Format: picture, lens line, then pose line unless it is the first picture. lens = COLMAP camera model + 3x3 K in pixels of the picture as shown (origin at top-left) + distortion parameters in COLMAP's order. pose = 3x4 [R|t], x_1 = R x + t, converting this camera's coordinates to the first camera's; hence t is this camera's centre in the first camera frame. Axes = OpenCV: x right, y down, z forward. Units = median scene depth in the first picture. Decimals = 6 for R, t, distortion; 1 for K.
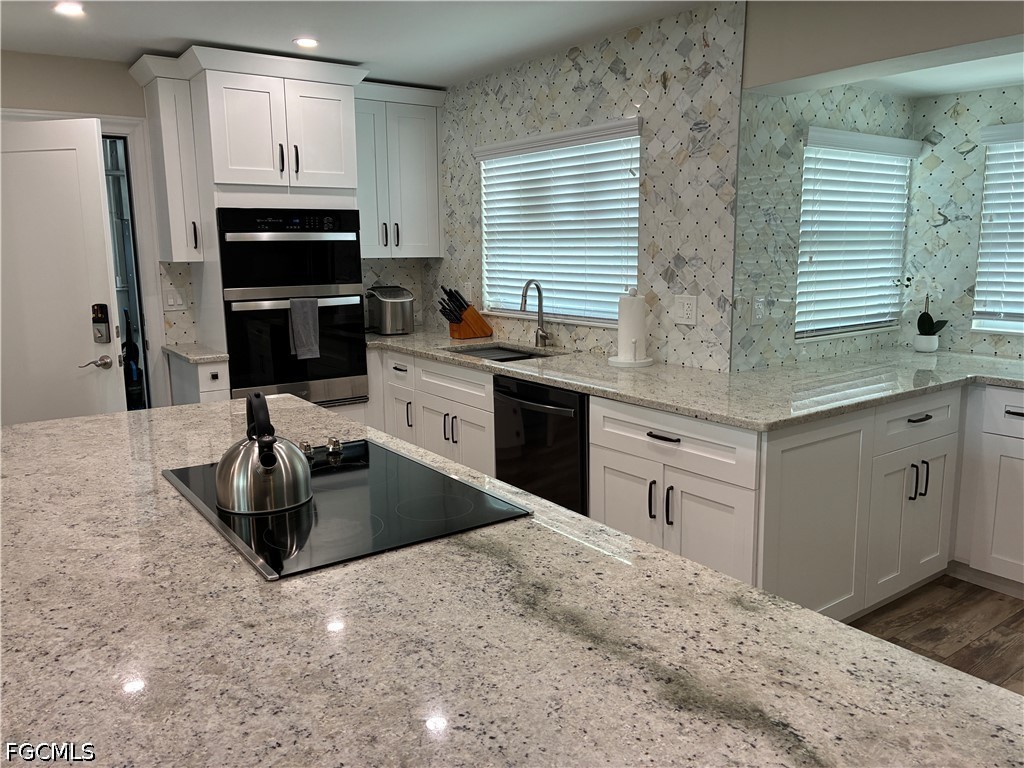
lens RADIAL K [[773.6, 0, 508.2], [0, 773.6, 379.6], [0, 0, 1]] dist [0.048930, -0.070063]
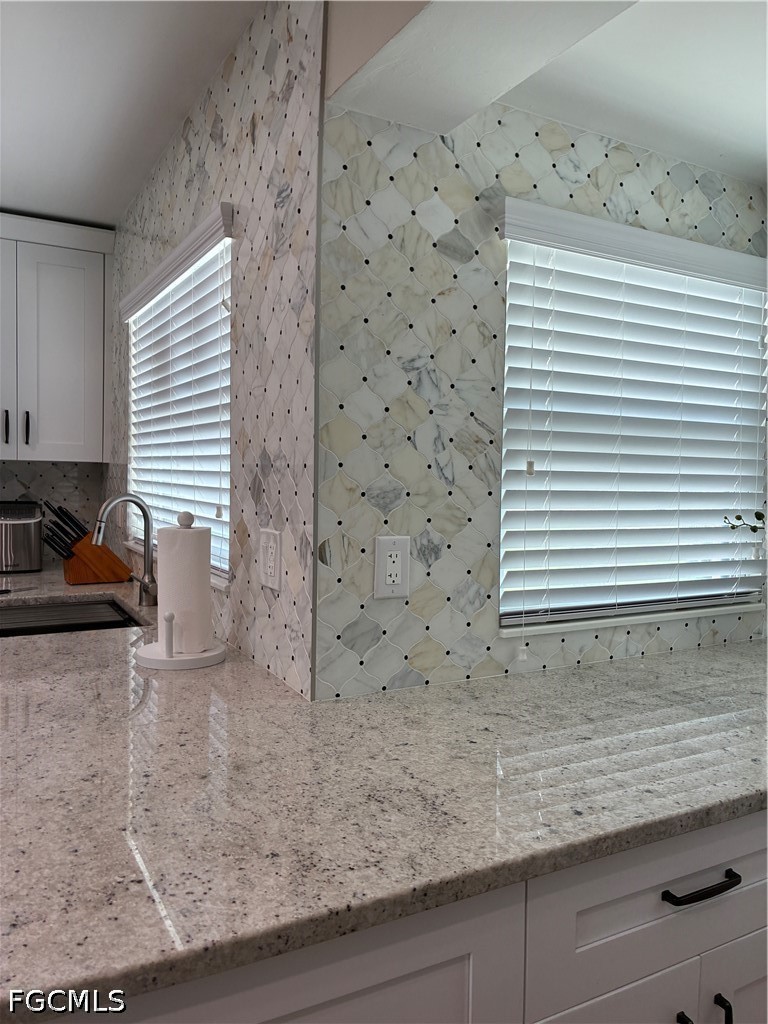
lens RADIAL K [[773.6, 0, 383.6], [0, 773.6, 502.7], [0, 0, 1]] dist [0.048930, -0.070063]
pose [[0.992343, 0.034071, -0.118720, 0.348566], [-0.049865, 0.989898, -0.132721, -0.061080], [0.112999, 0.137624, 0.984018, 0.499011]]
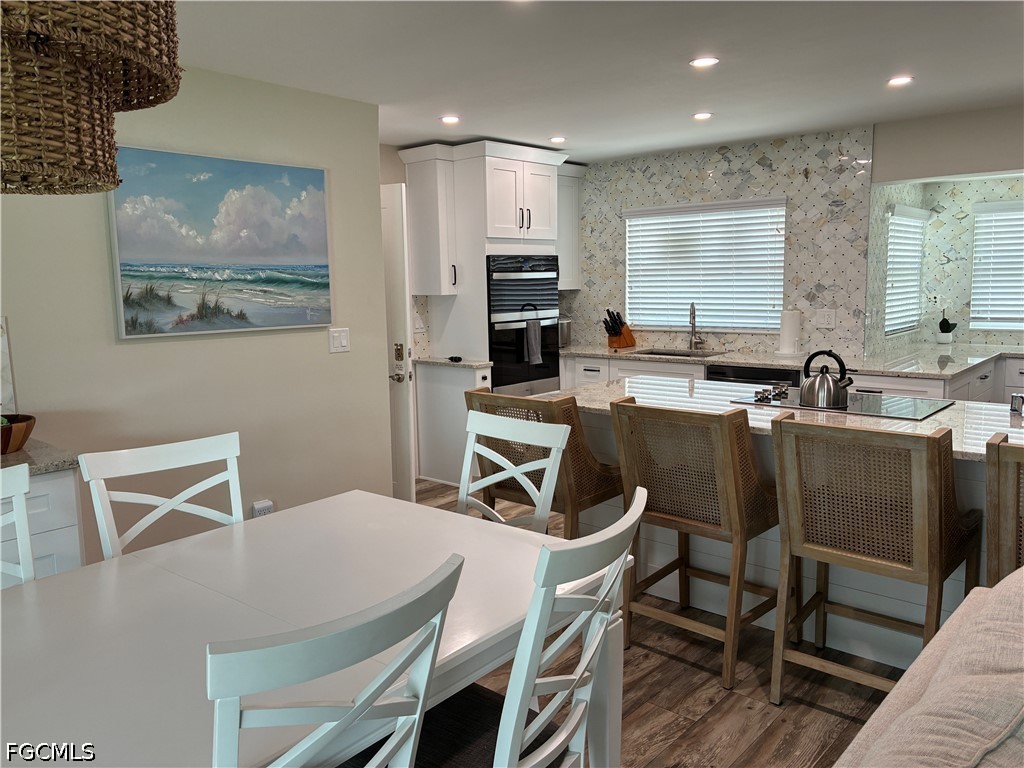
lens RADIAL K [[776.0, 0, 510.9], [0, 776.0, 374.6], [0, 0, 1]] dist [0.068781, -0.085595]
pose [[0.973723, -0.037271, 0.224664, -0.719703], [0.048605, 0.997798, -0.045131, 0.059733], [-0.222487, 0.054865, 0.973391, -0.367374]]
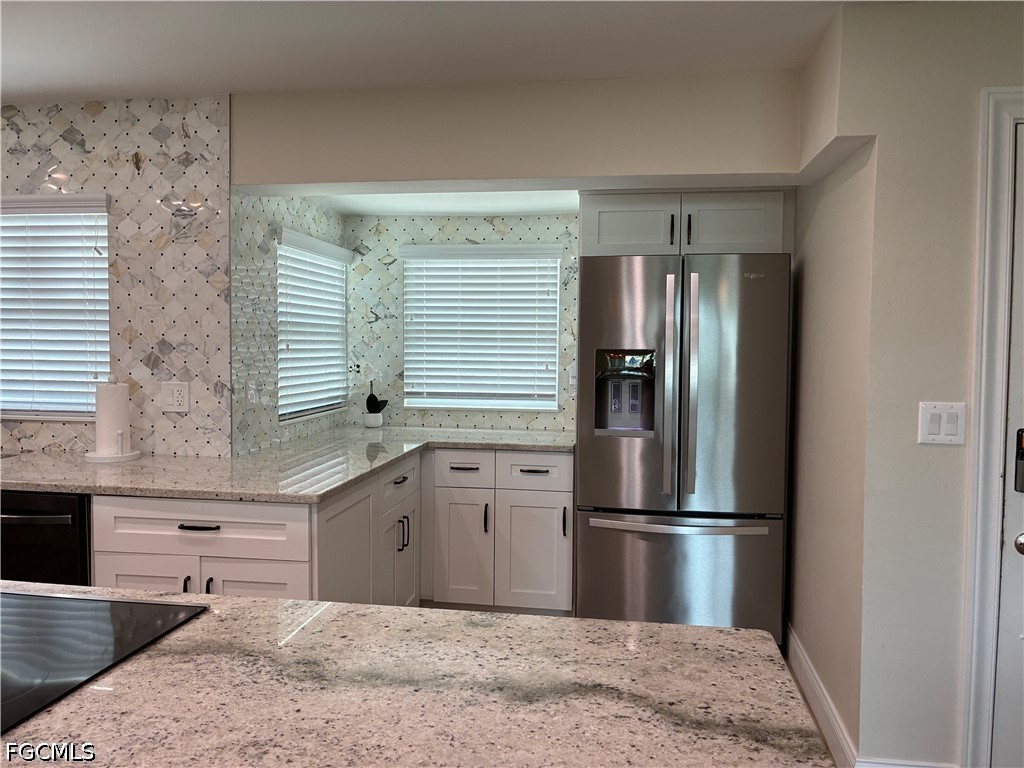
lens RADIAL K [[773.6, 0, 508.2], [0, 773.6, 379.6], [0, 0, 1]] dist [0.048930, -0.070063]
pose [[0.702329, -0.015479, 0.711685, -0.161561], [0.102889, 0.991473, -0.079973, 0.007787], [-0.704378, 0.129392, 0.697932, 0.036468]]
